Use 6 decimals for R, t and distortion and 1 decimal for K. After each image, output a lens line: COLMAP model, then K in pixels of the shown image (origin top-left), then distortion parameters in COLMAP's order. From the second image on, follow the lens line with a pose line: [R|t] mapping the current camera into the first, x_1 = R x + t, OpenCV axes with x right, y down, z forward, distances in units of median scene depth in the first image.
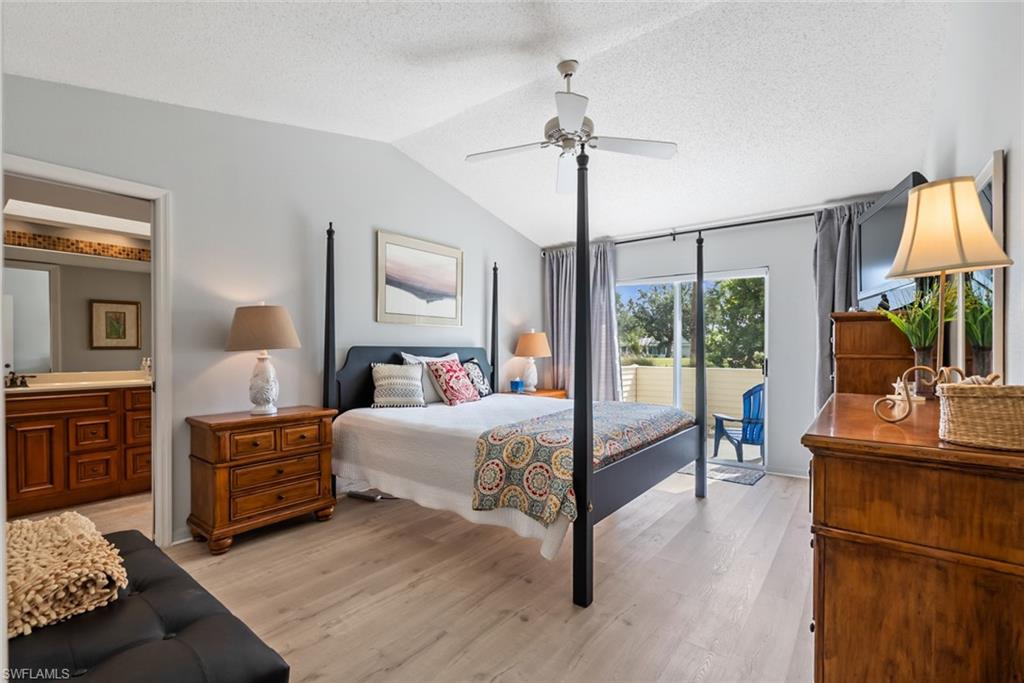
lens RADIAL K [[454.4, 0, 506.1], [0, 454.4, 345.5], [0, 0, 1]] dist [-0.003707, -0.000148]
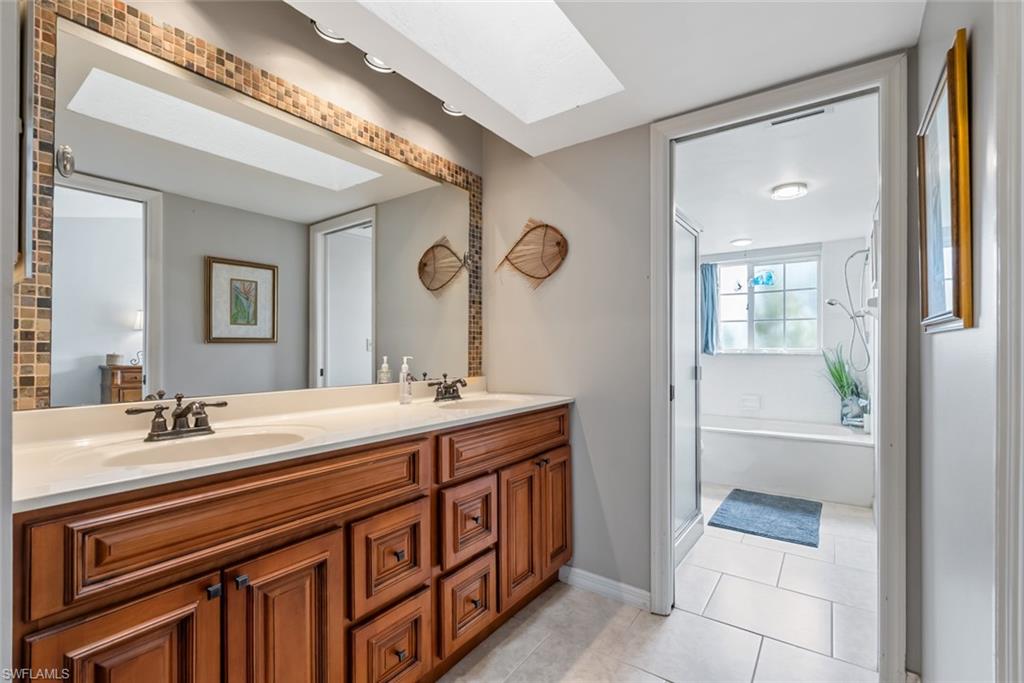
lens RADIAL K [[454.4, 0, 505.9], [0, 454.4, 339.8], [0, 0, 1]] dist [-0.003707, -0.000148]
pose [[0.999665, 0.001908, 0.025828, -0.571744], [-0.001602, 0.999929, -0.011839, 0.012025], [-0.025849, 0.011794, 0.999596, 0.424818]]
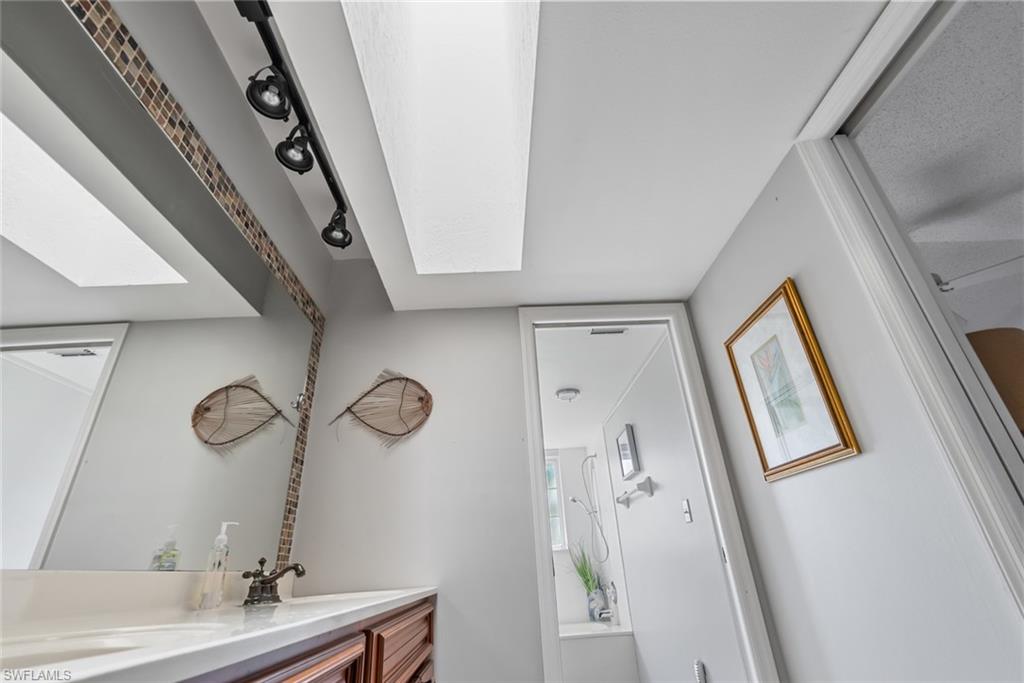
lens RADIAL K [[454.4, 0, 505.5], [0, 454.4, 343.3], [0, 0, 1]] dist [-0.003707, -0.000148]
pose [[0.782633, 0.243022, 0.573084, -0.694984], [0.045718, 0.895715, -0.442273, 0.051204], [-0.620802, 0.372338, 0.689906, 0.520908]]
